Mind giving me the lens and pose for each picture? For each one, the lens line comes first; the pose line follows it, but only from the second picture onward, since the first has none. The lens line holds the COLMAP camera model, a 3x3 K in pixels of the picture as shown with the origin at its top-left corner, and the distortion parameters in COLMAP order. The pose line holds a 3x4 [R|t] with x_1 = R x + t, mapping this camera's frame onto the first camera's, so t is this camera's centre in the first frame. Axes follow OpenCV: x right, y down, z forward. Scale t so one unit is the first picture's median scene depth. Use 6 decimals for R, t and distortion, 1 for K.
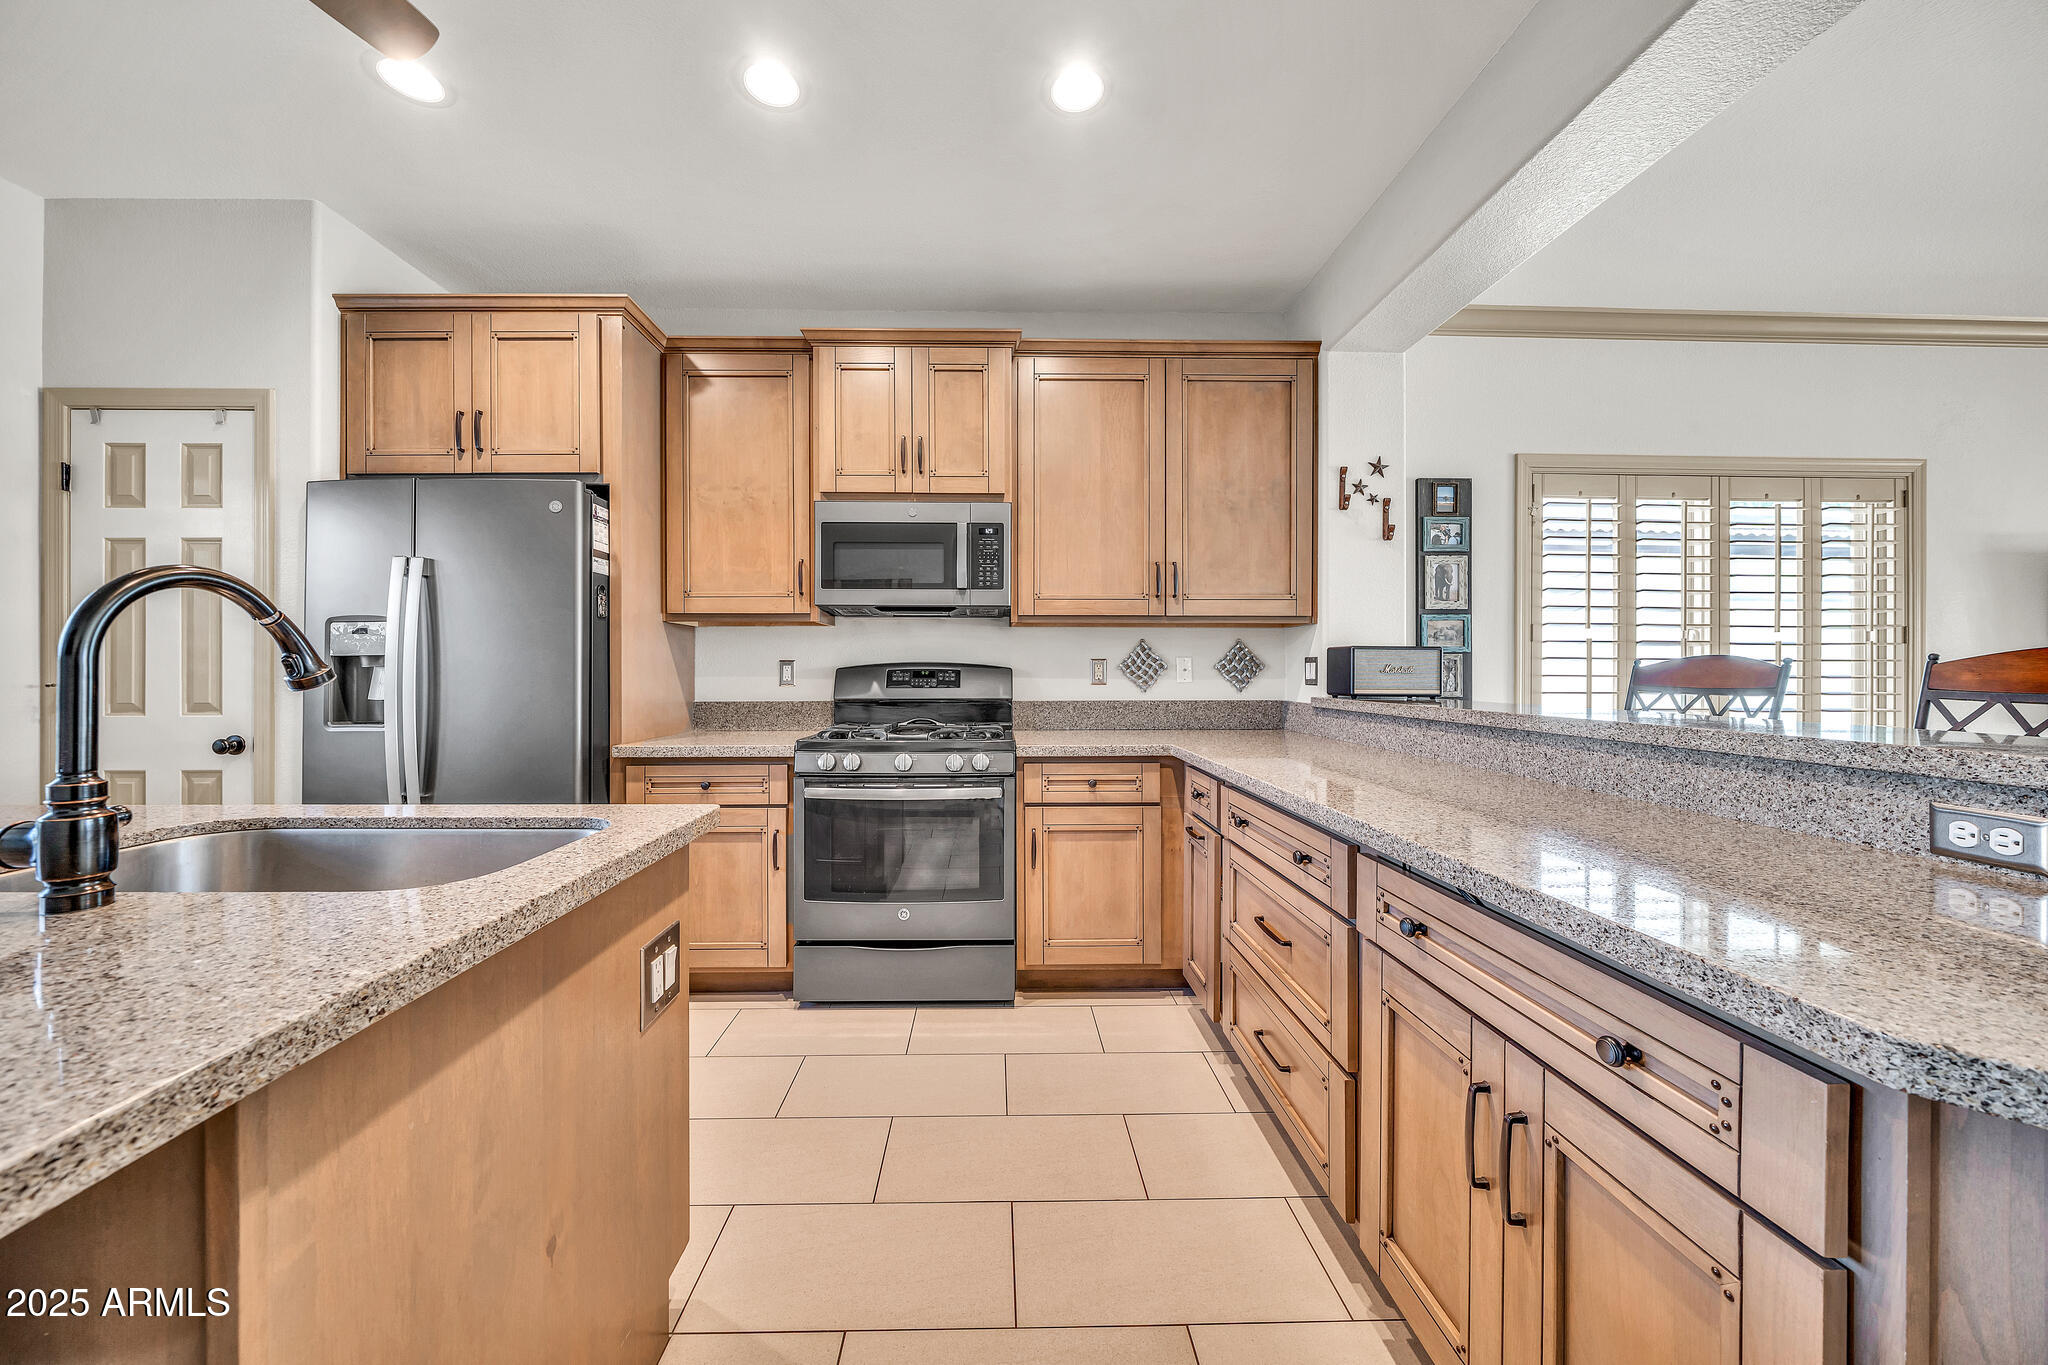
lens RADIAL K [[706.3, 0, 1009.7], [0, 706.3, 670.8], [0, 0, 1]] dist [-0.004822, -0.000275]
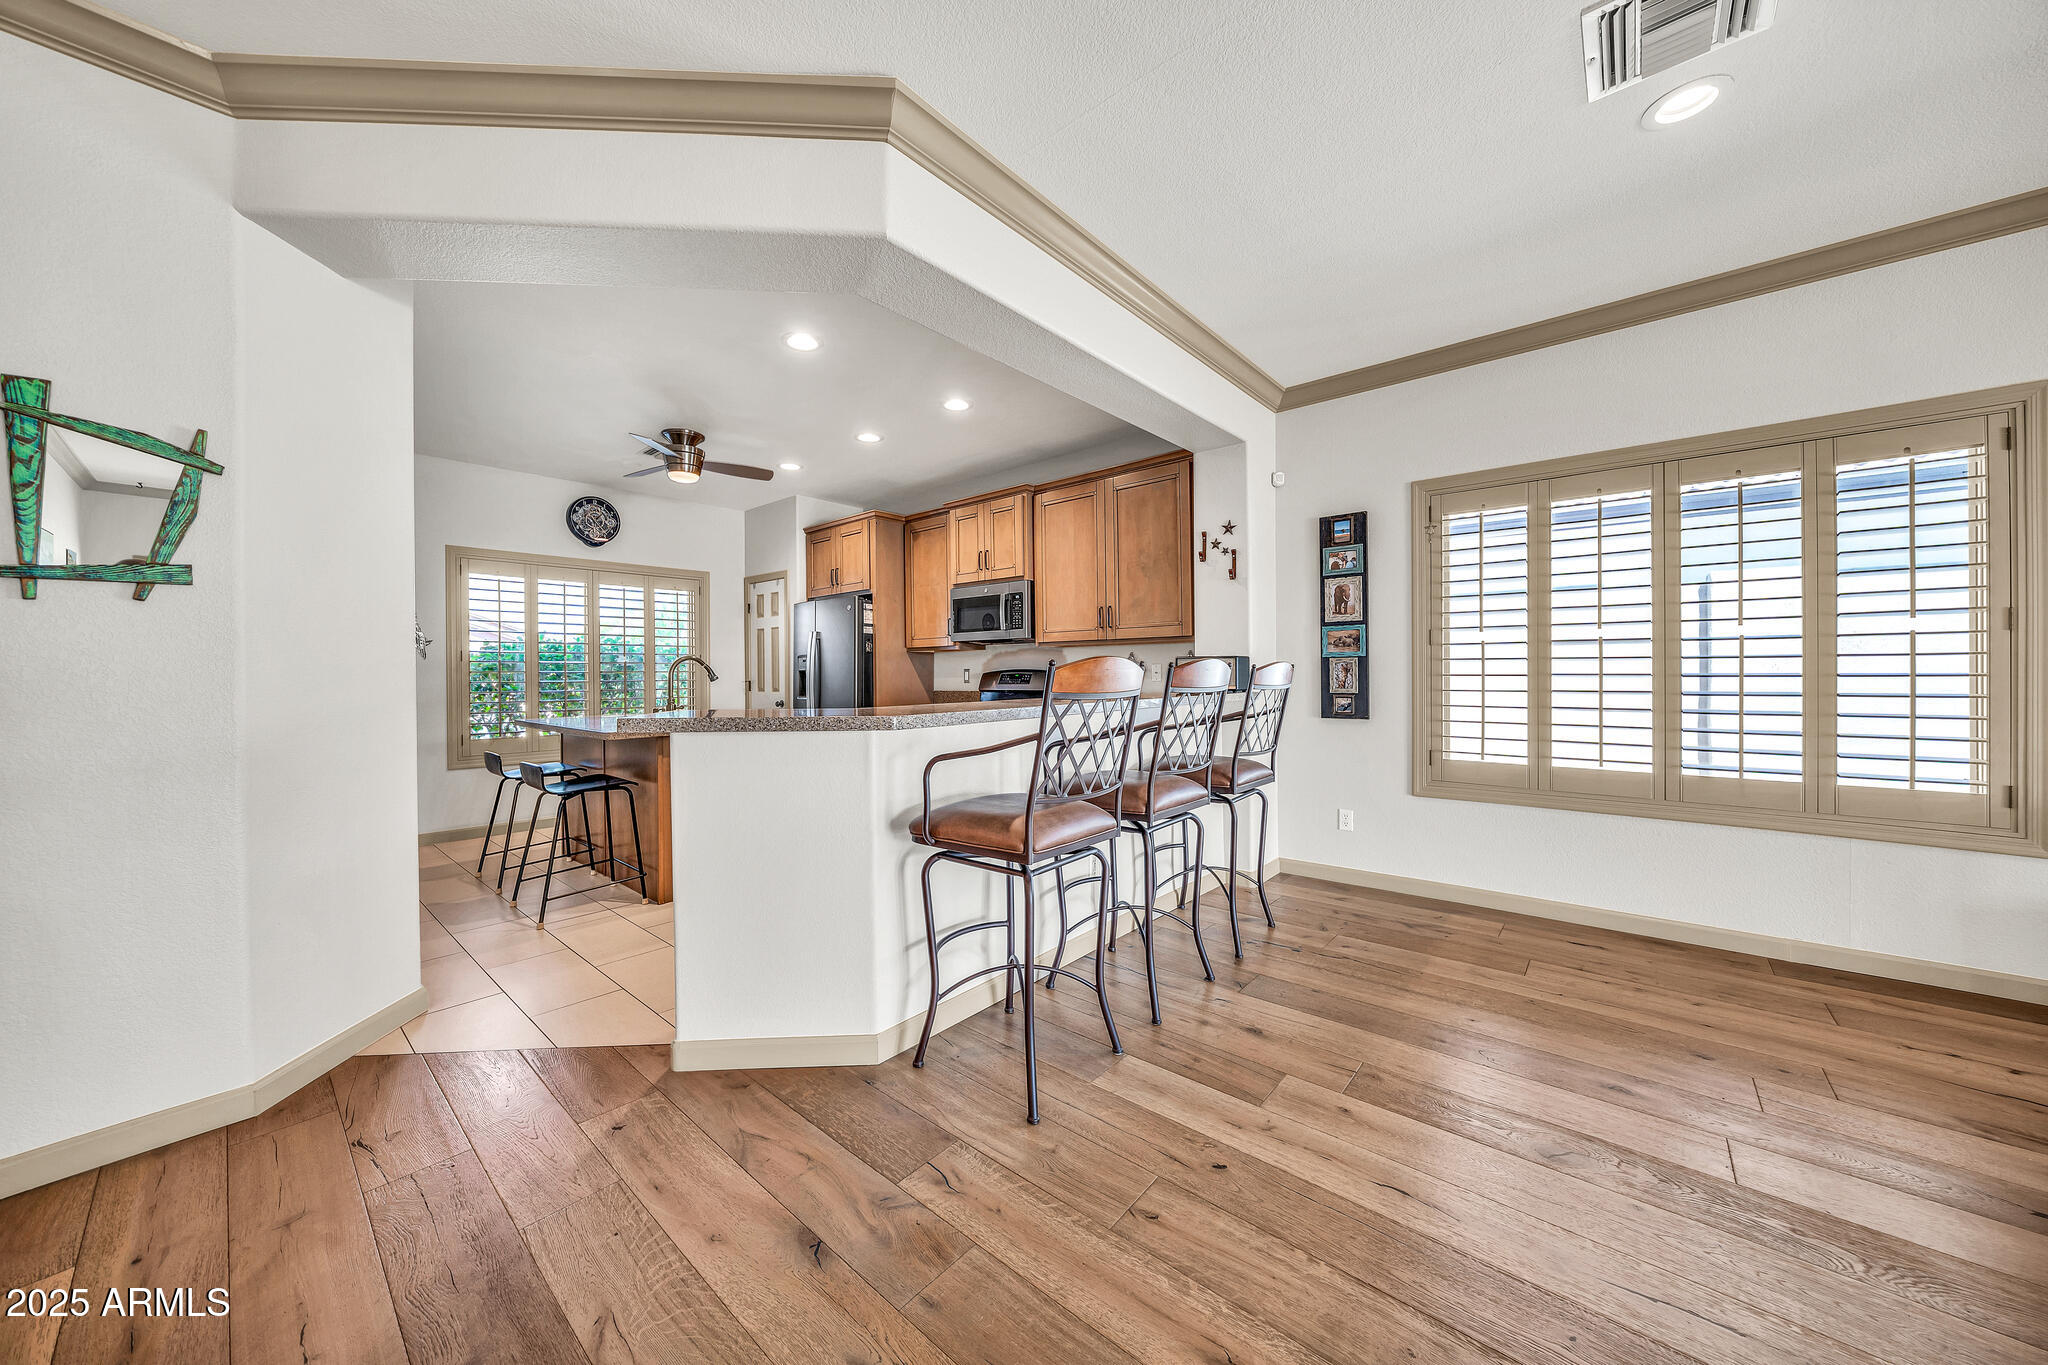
lens RADIAL K [[706.3, 0, 1015.0], [0, 706.3, 674.4], [0, 0, 1]] dist [-0.004822, -0.000275]
pose [[0.737478, -0.005630, -0.675347, 1.185155], [0.007529, 0.999972, -0.000115, -0.000026], [0.675329, -0.004999, 0.737500, -0.332566]]
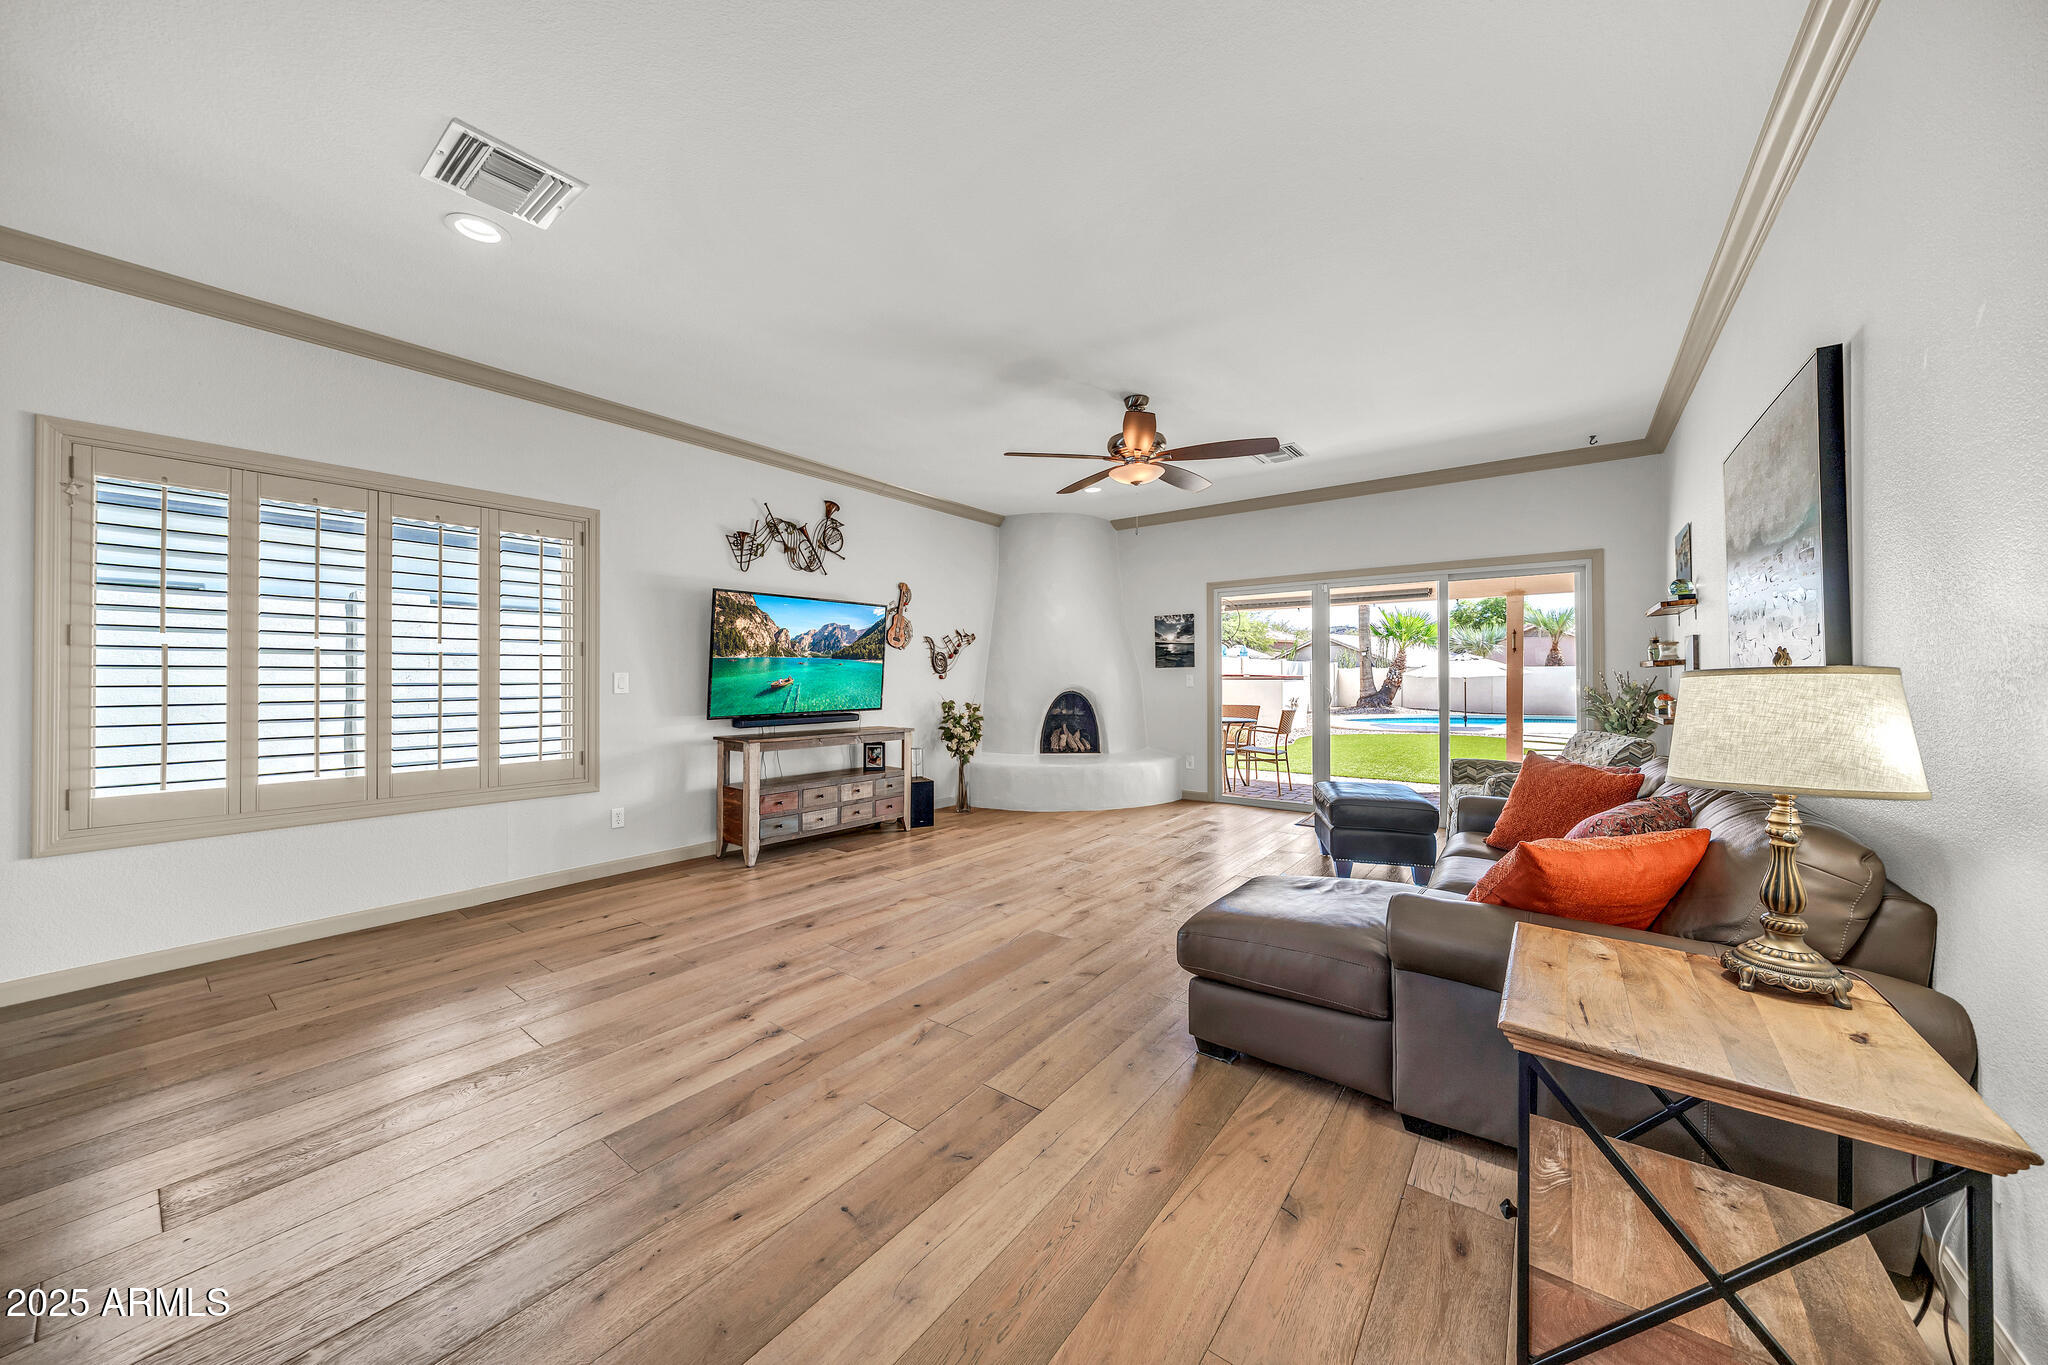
lens RADIAL K [[706.3, 0, 1018.3], [0, 706.3, 675.6], [0, 0, 1]] dist [-0.004822, -0.000275]
pose [[0.618518, -0.001014, 0.785770, 0.924918], [0.005158, 0.999983, -0.002770, 0.001701], [-0.785754, 0.005767, 0.618512, -0.444142]]
